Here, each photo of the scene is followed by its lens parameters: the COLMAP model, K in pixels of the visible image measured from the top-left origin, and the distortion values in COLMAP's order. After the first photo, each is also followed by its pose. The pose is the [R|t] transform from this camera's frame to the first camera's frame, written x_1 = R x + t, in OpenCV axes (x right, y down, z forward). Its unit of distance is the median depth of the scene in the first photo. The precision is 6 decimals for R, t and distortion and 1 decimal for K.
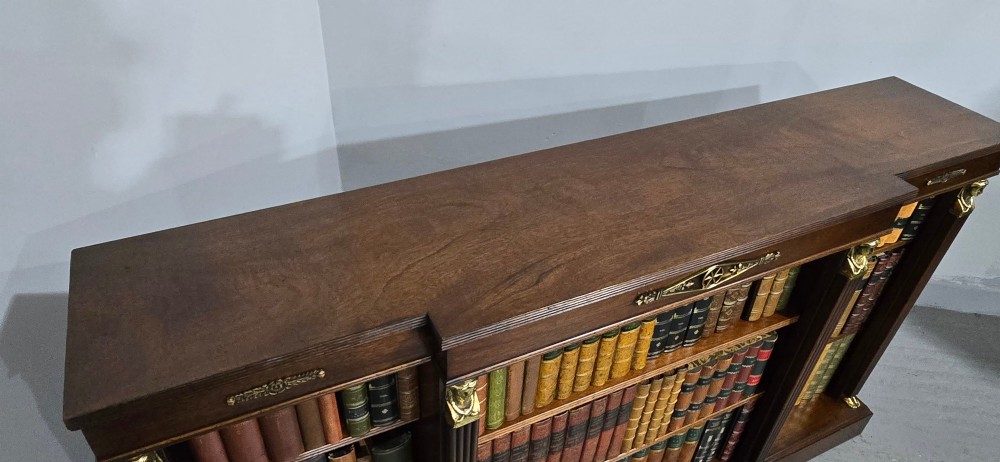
lens RADIAL K [[628.9, 0, 498.4], [0, 628.9, 222.7], [0, 0, 1]] dist [-0.009738, 0.004794]
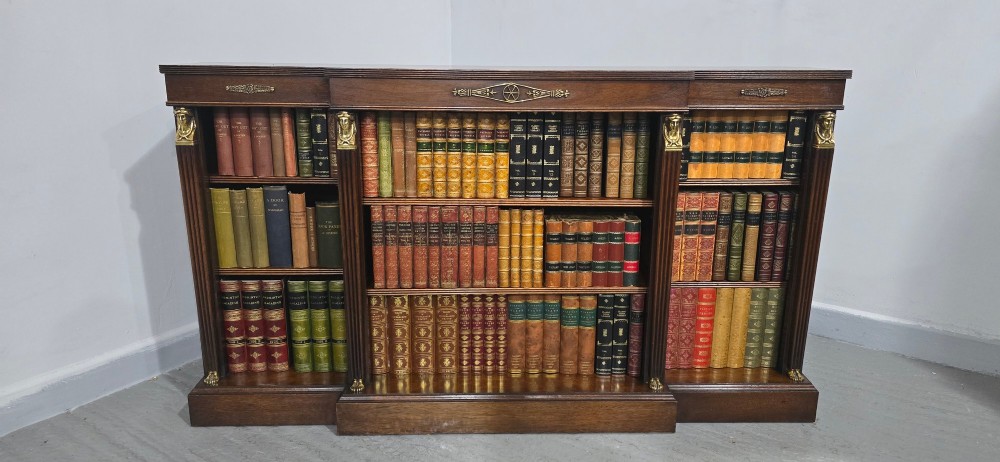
lens RADIAL K [[686.9, 0, 514.5], [0, 686.9, 219.4], [0, 0, 1]] dist [0.051241, -0.019184]
pose [[0.918004, 0.070767, -0.390206, 0.746090], [-0.210568, 0.920770, -0.328396, 0.677518], [0.336050, 0.383633, 0.860172, -0.264091]]
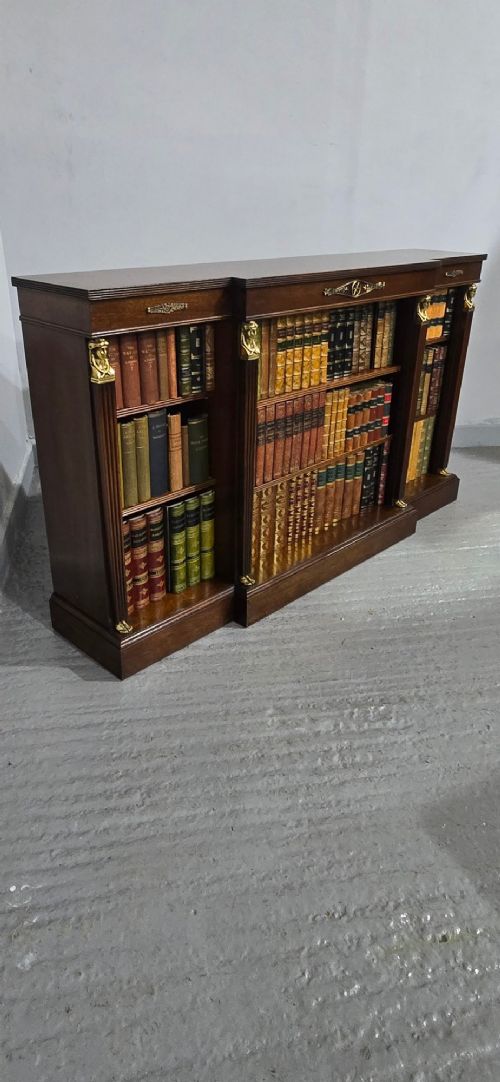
lens RADIAL K [[680.5, 0, 254.9], [0, 680.5, 527.1], [0, 0, 1]] dist [-0.009738, 0.004794]
pose [[0.936555, -0.175353, 0.303507, -0.470810], [0.223268, 0.965930, -0.130885, 0.680193], [-0.270215, 0.190344, 0.943797, -0.470241]]
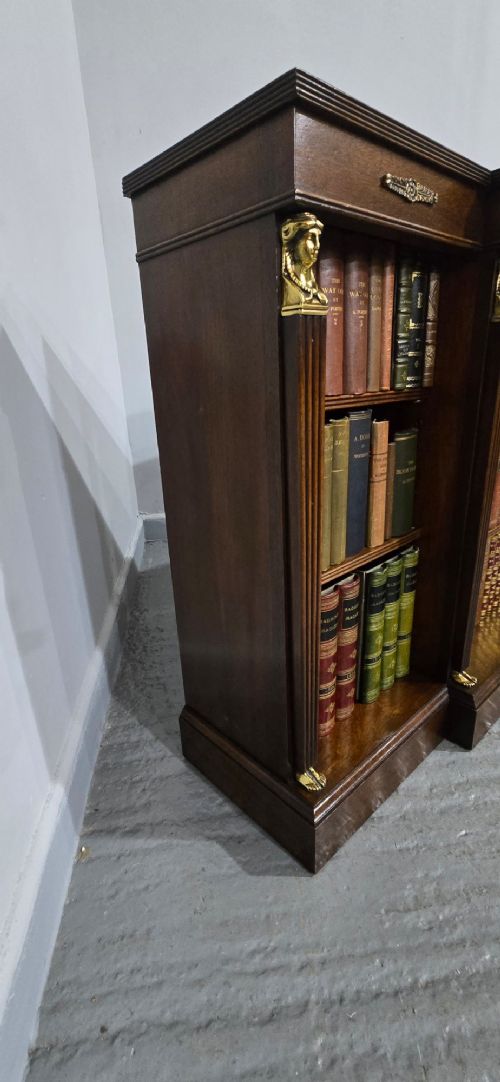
lens RADIAL K [[482.7, 0, 252.9], [0, 482.7, 543.0], [0, 0, 1]] dist [-0.009790, 0.000912]
pose [[0.951381, -0.183297, 0.247539, -0.493014], [0.245435, 0.936706, -0.249686, 0.508900], [-0.186104, 0.298301, 0.936153, 0.289344]]
